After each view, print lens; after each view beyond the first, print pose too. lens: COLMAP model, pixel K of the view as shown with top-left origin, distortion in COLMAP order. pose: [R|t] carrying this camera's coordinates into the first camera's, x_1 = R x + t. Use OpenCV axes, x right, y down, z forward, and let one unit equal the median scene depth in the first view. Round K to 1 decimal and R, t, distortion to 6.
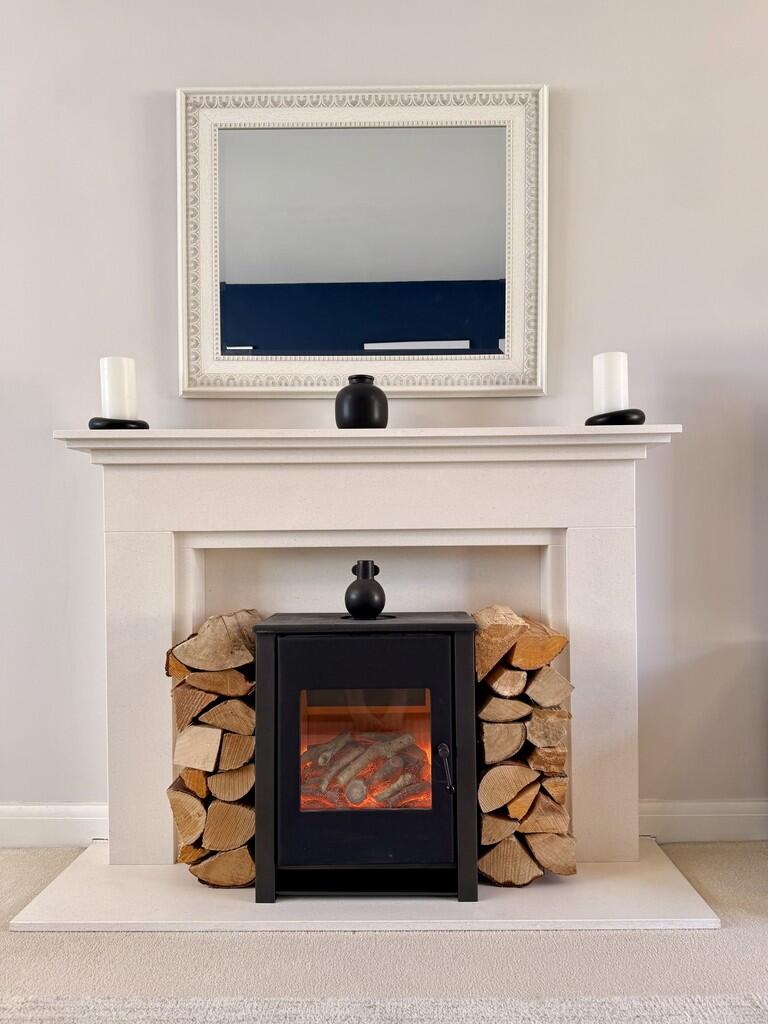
lens RADIAL K [[718.6, 0, 383.3], [0, 718.6, 520.1], [0, 0, 1]] dist [0.039439, -0.002007]
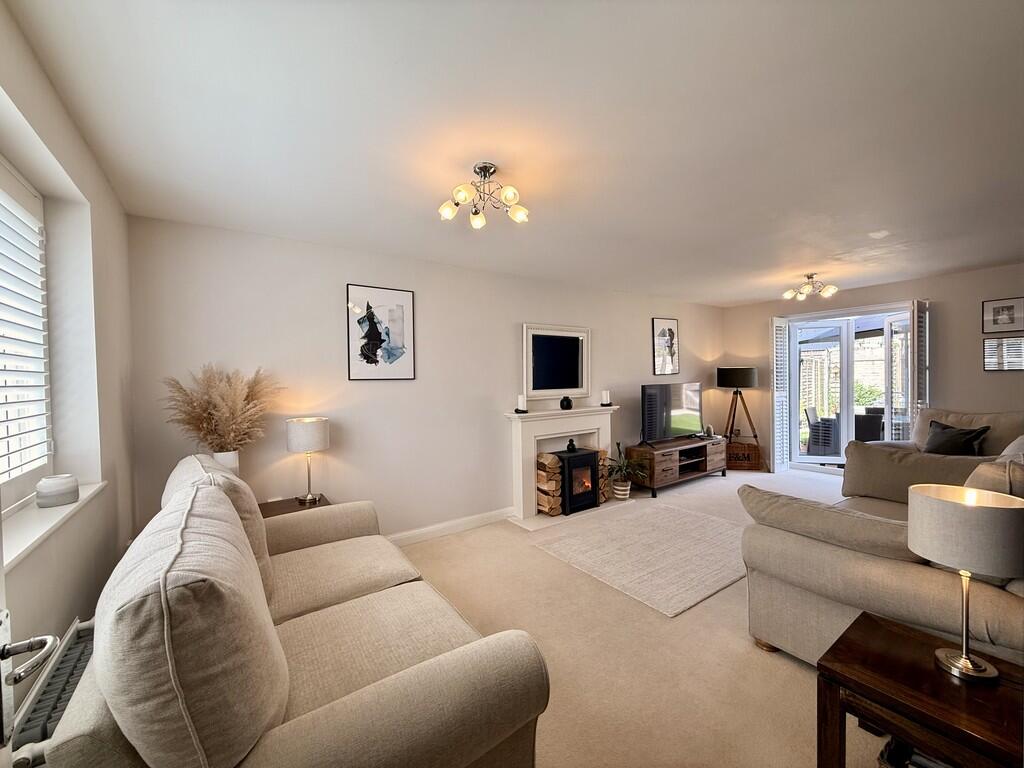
lens RADIAL K [[408.7, 0, 512.8], [0, 408.7, 378.4], [0, 0, 1]] dist [-0.014379, -0.000110]
pose [[0.816265, -0.003944, 0.577665, -1.885216], [0.009940, 0.999925, -0.007218, -0.322812], [-0.577593, 0.011634, 0.816242, -0.904828]]
